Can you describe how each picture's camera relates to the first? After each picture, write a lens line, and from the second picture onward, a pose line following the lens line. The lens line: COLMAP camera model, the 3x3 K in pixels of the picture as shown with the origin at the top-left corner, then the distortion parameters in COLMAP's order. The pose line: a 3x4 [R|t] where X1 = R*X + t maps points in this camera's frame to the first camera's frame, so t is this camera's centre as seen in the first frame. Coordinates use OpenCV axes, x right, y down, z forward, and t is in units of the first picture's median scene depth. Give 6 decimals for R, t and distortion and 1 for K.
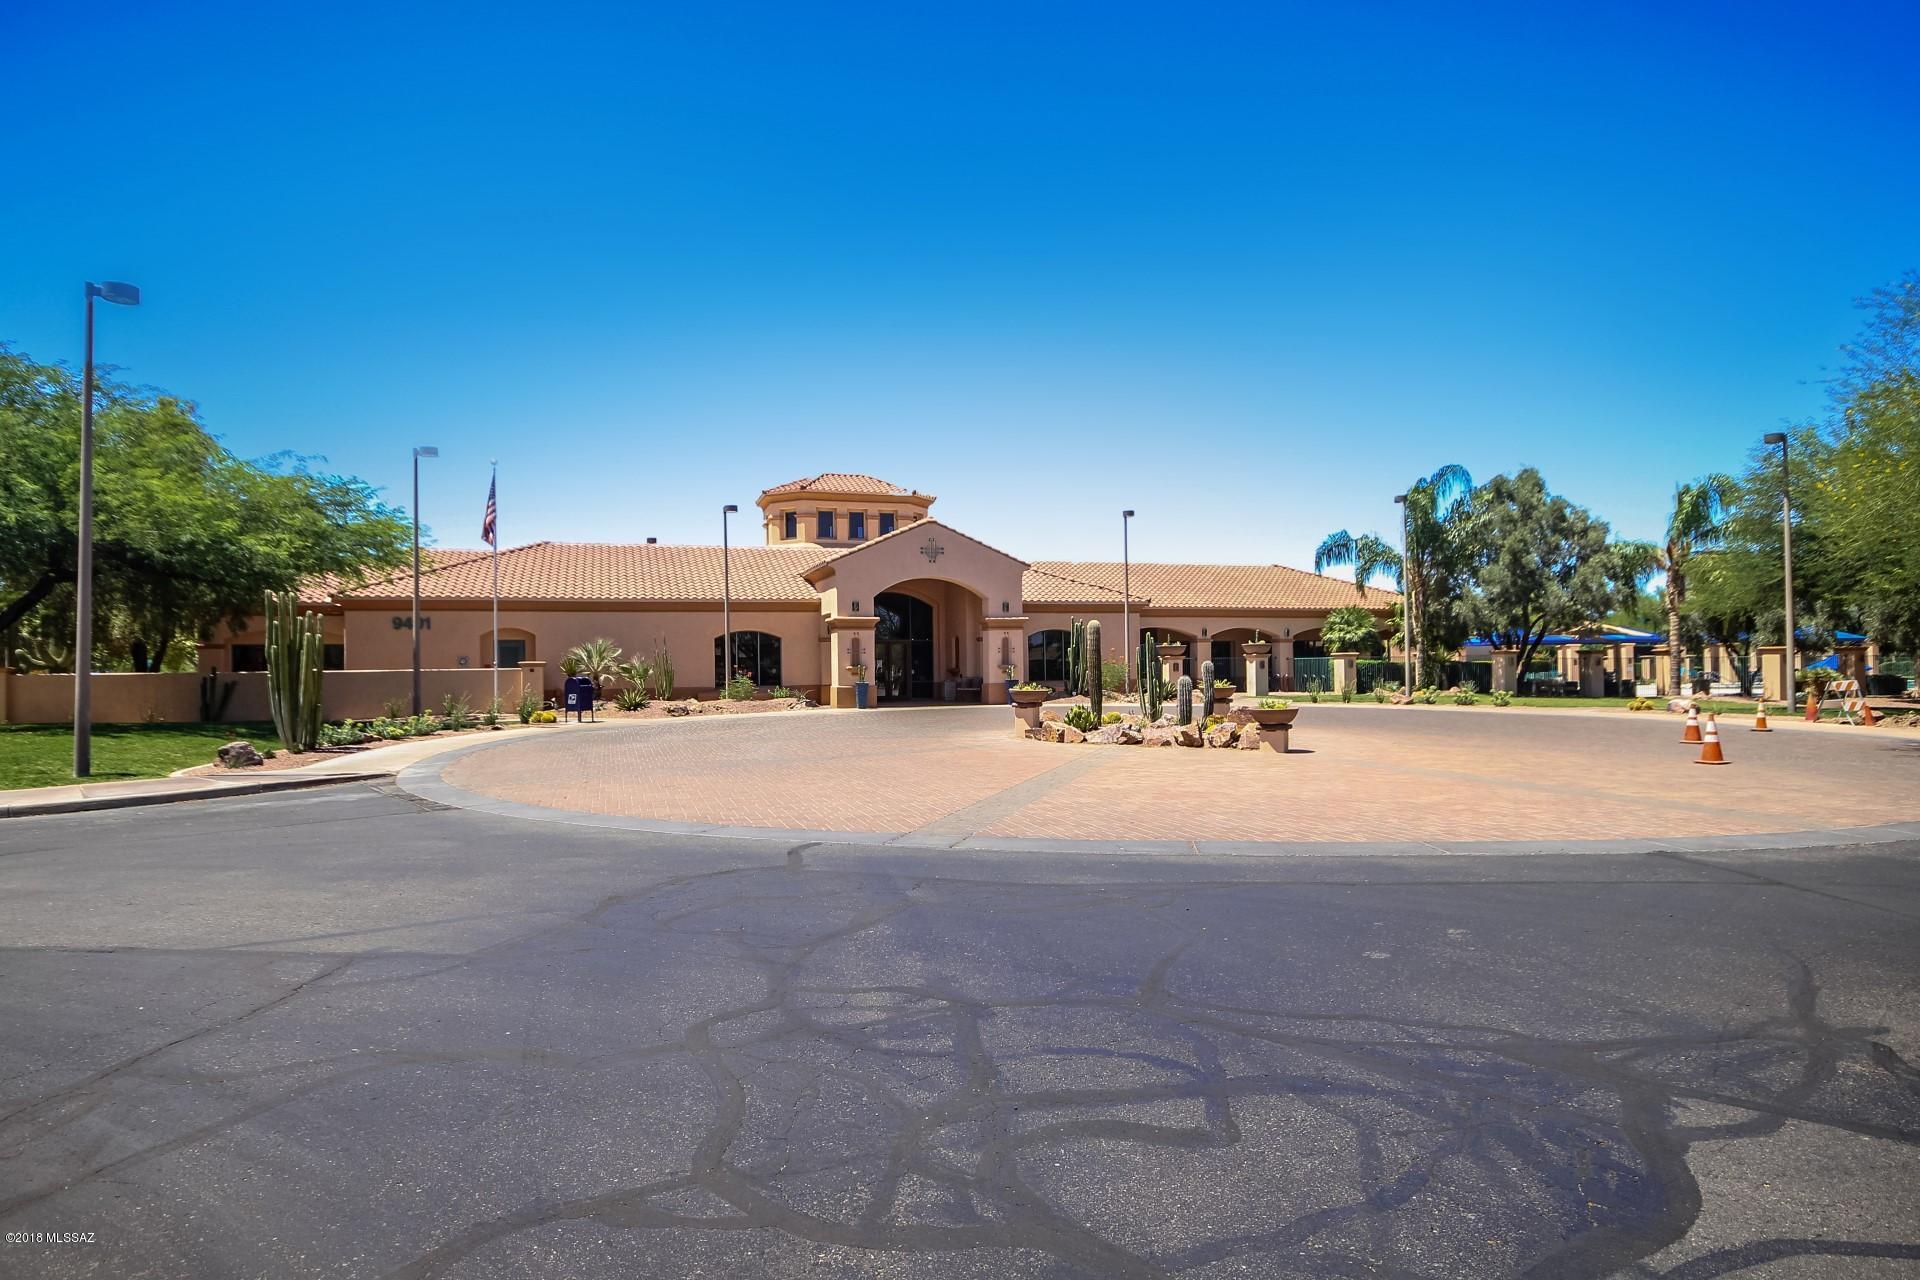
lens RADIAL K [[1051.6, 0, 952.7], [0, 1051.6, 648.2], [0, 0, 1]] dist [0.005828, 0.000638]
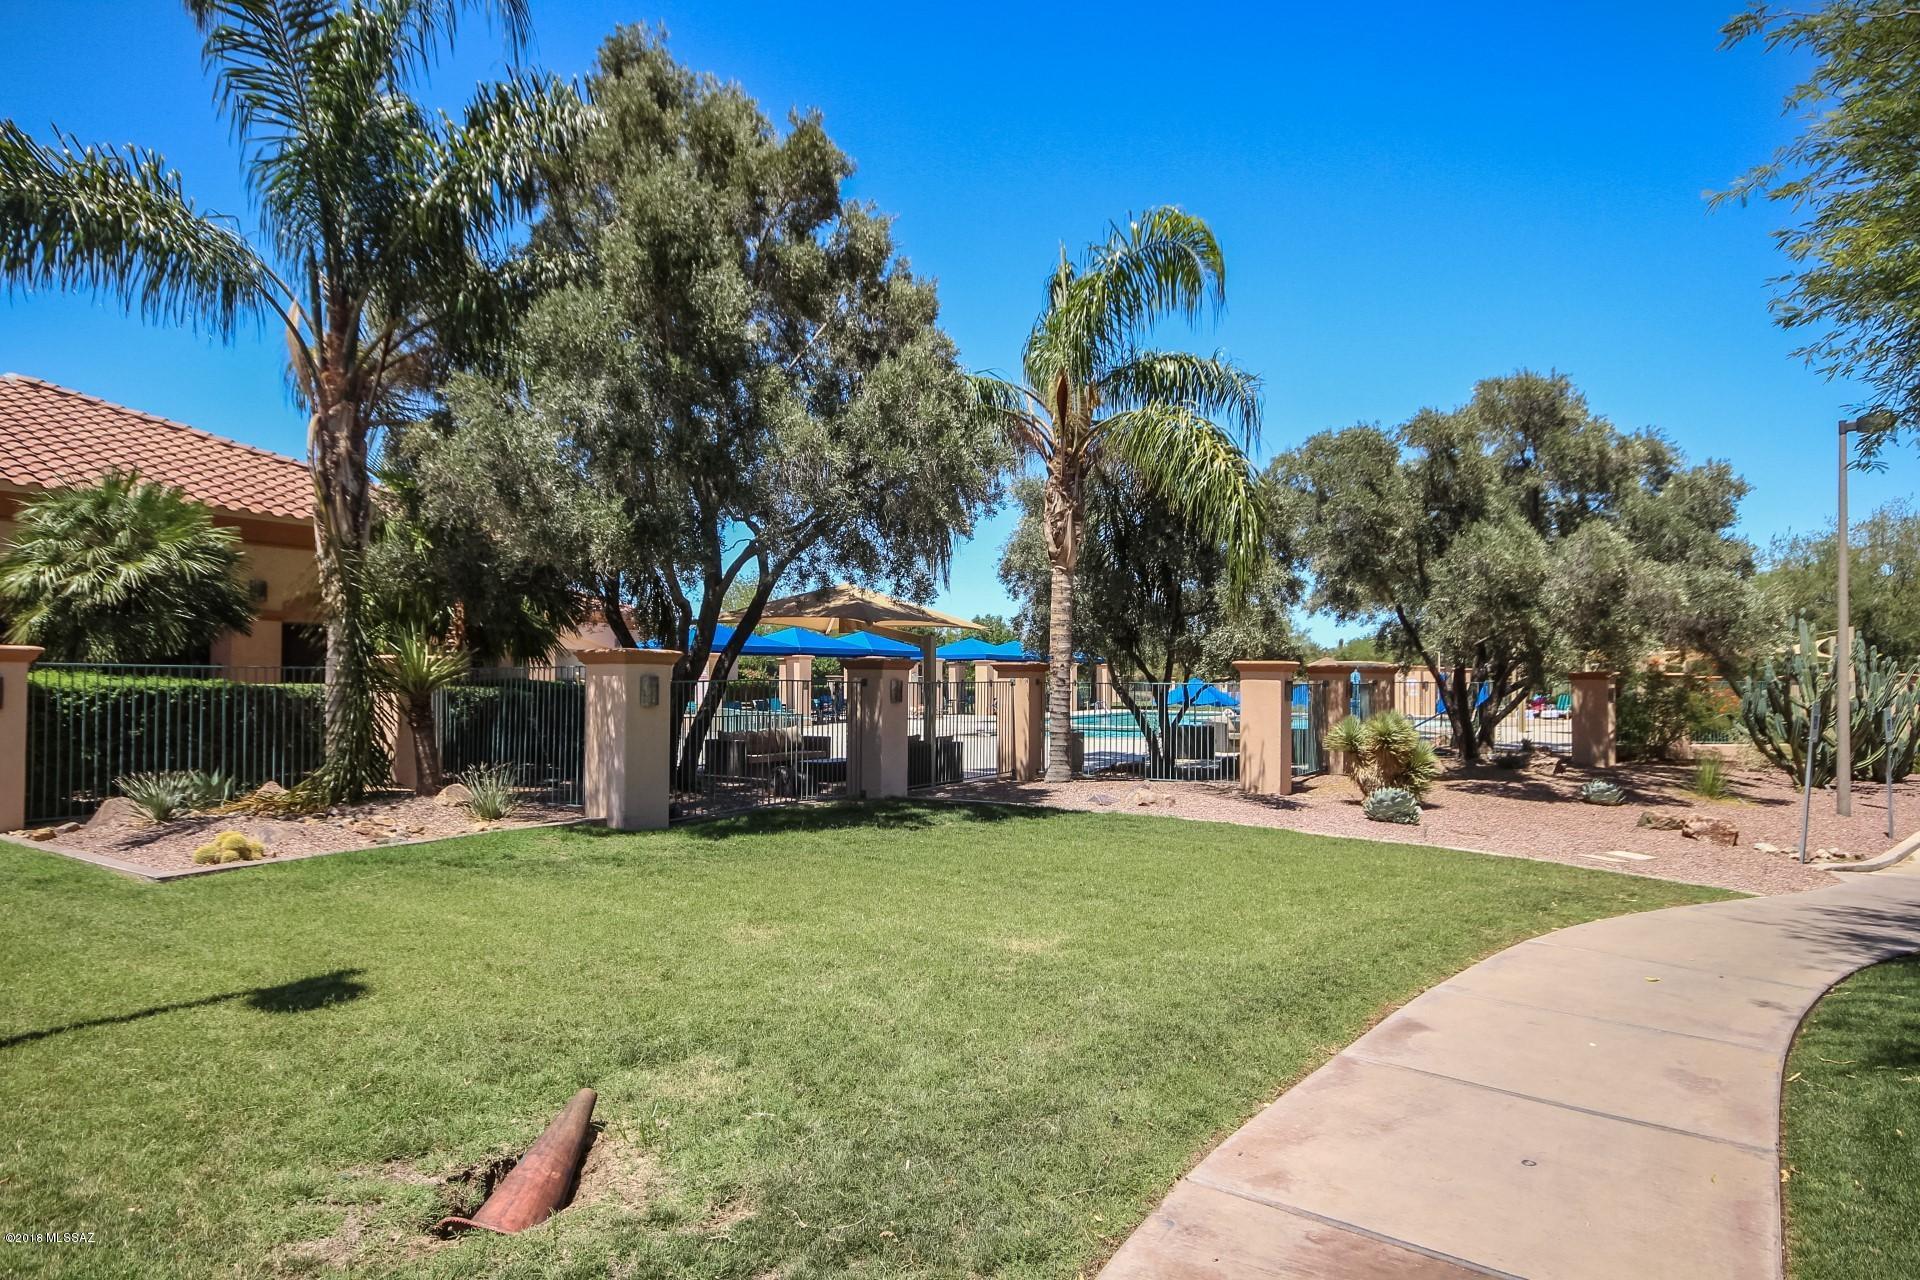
lens RADIAL K [[1051.6, 0, 956.8], [0, 1051.6, 651.4], [0, 0, 1]] dist [0.005828, 0.000638]
pose [[0.766827, 0.029533, 0.641174, 0.395044], [-0.021836, 0.999563, -0.019926, 0.005818], [-0.641483, 0.001279, 0.767137, 0.702894]]
